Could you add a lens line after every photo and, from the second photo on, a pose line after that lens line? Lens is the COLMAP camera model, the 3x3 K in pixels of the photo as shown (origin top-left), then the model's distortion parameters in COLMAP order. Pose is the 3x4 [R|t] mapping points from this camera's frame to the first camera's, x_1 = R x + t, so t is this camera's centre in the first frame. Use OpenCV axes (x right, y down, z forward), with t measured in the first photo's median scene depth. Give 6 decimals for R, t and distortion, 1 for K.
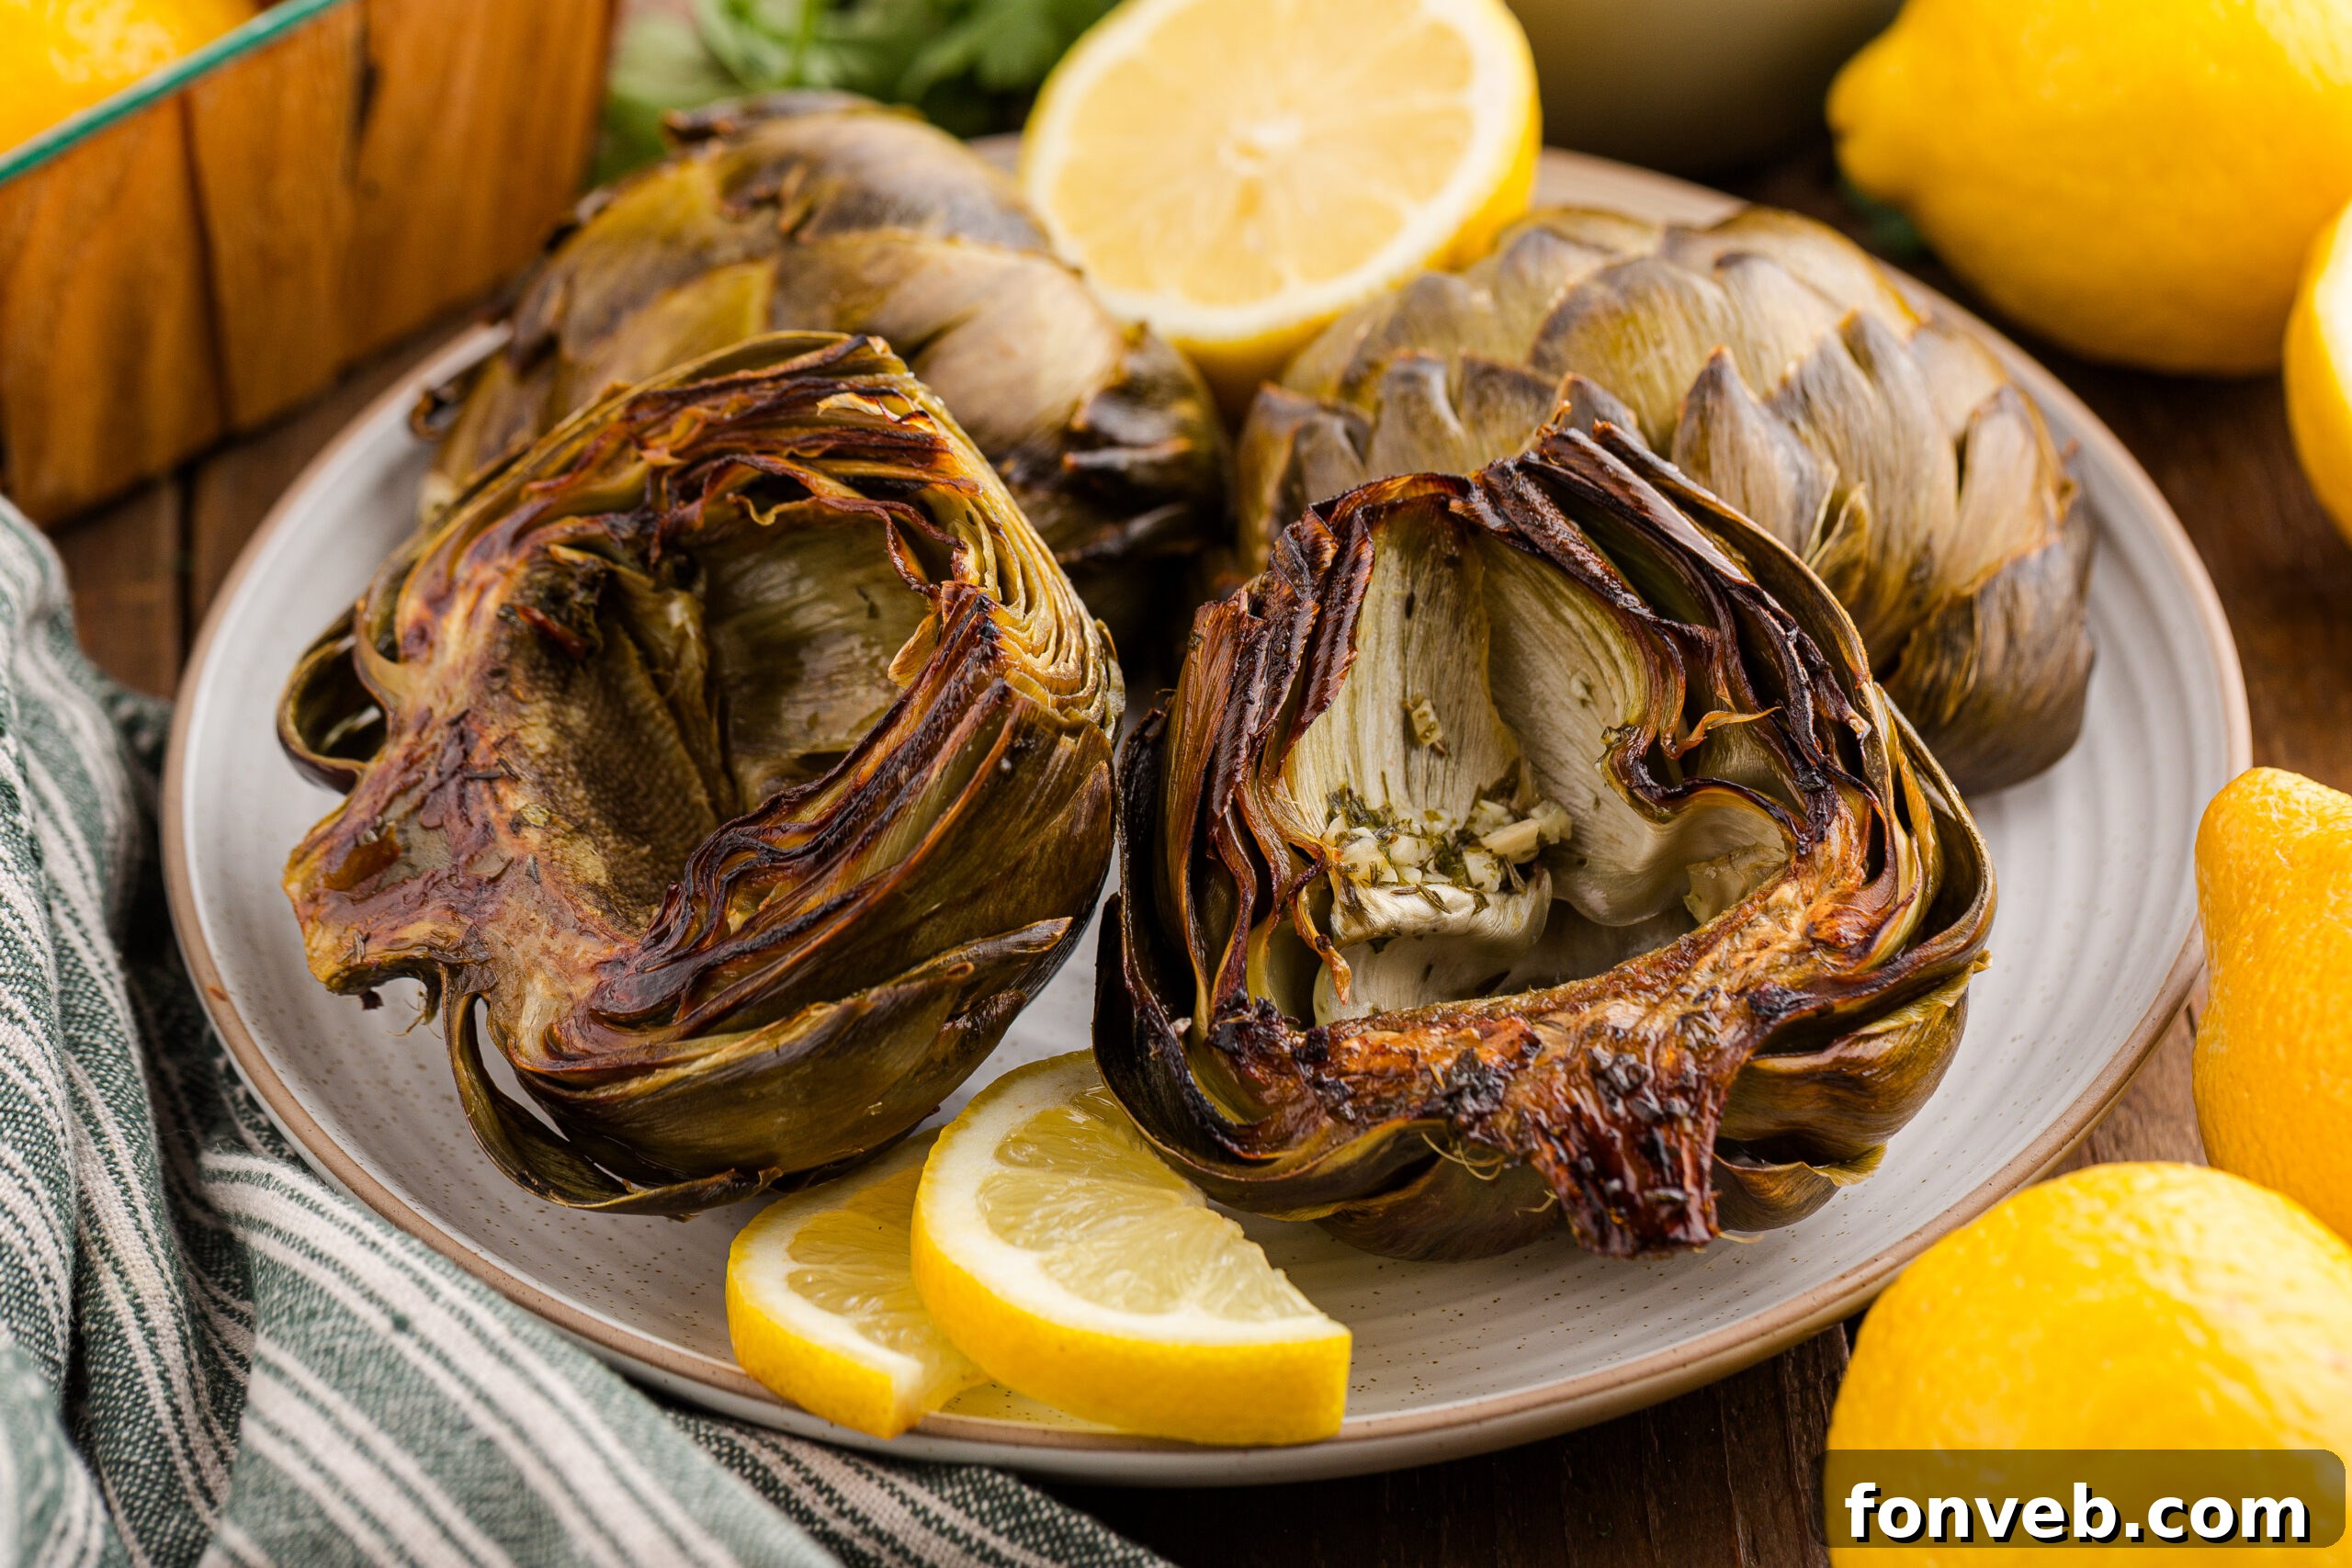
lens RADIAL K [[9660.3, 0, 1166.5], [0, 9660.3, 785.7], [0, 0, 1]] dist [-0.442792, 0.000000]
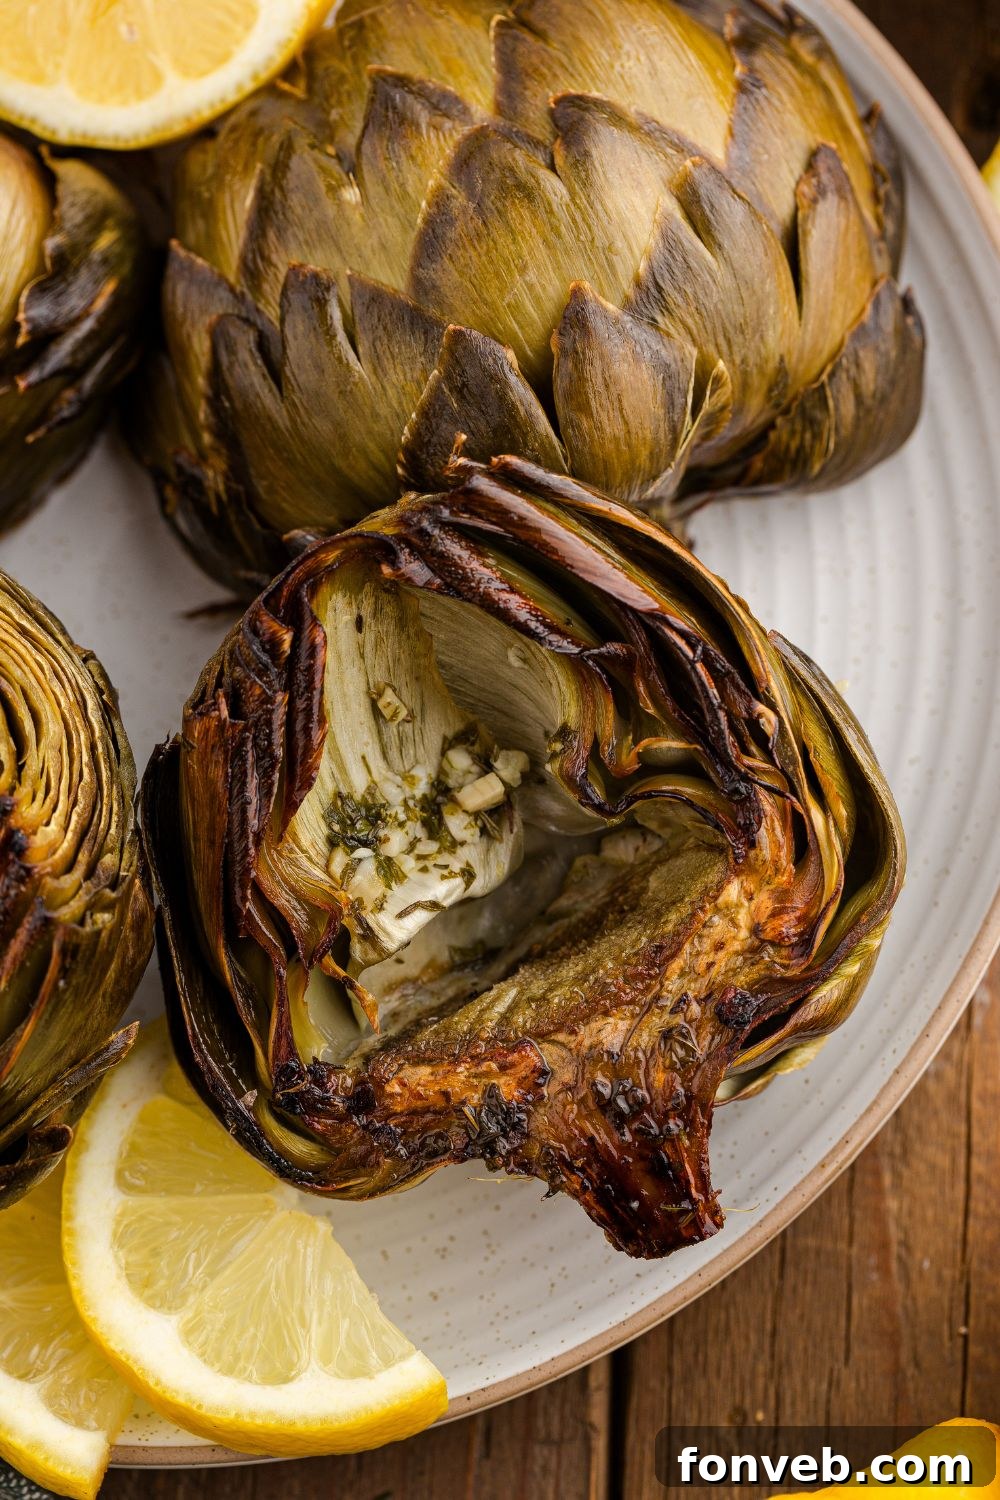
lens RADIAL K [[6161.5, 0, 496.3], [0, 6161.5, 749.5], [0, 0, 1]] dist [-0.442792, 0.000000]
pose [[0.981880, -0.189196, -0.010778, 0.046895], [0.154789, 0.767910, 0.621575, -0.466767], [-0.109323, -0.611980, 0.783281, 0.419333]]
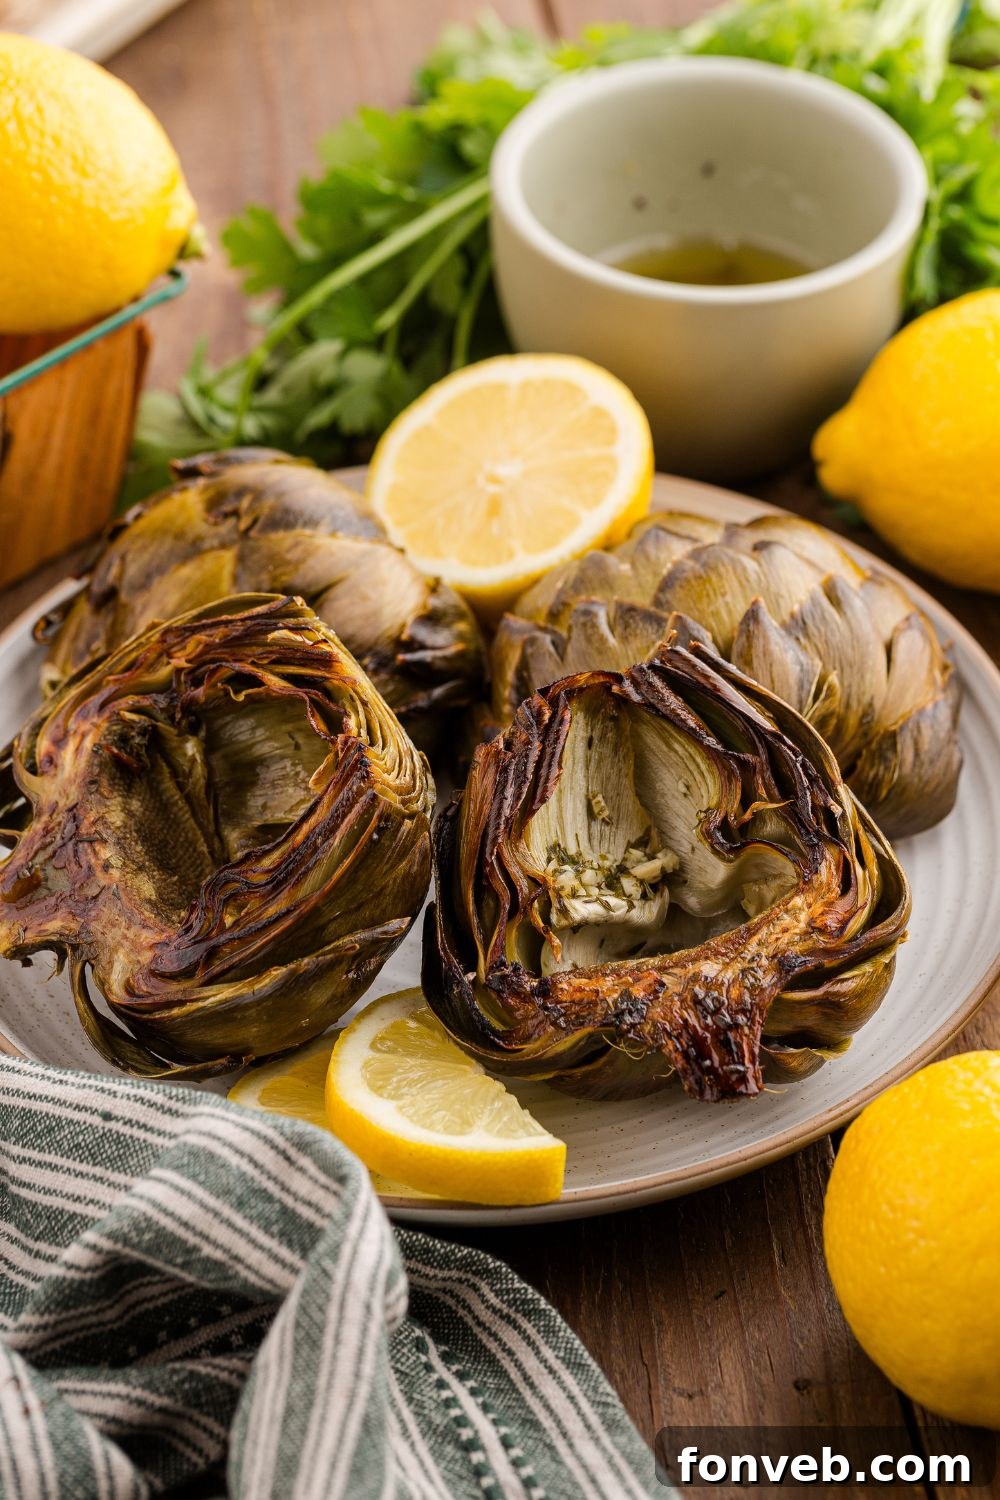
lens RADIAL K [[6161.5, 0, 508.7], [0, 6161.5, 748.4], [0, 0, 1]] dist [-0.442792, 0.000000]
pose [[0.999577, -0.006210, 0.028425, -0.023952], [0.005811, 0.999884, 0.014089, -0.034604], [-0.028509, -0.013918, 0.999497, -0.172871]]
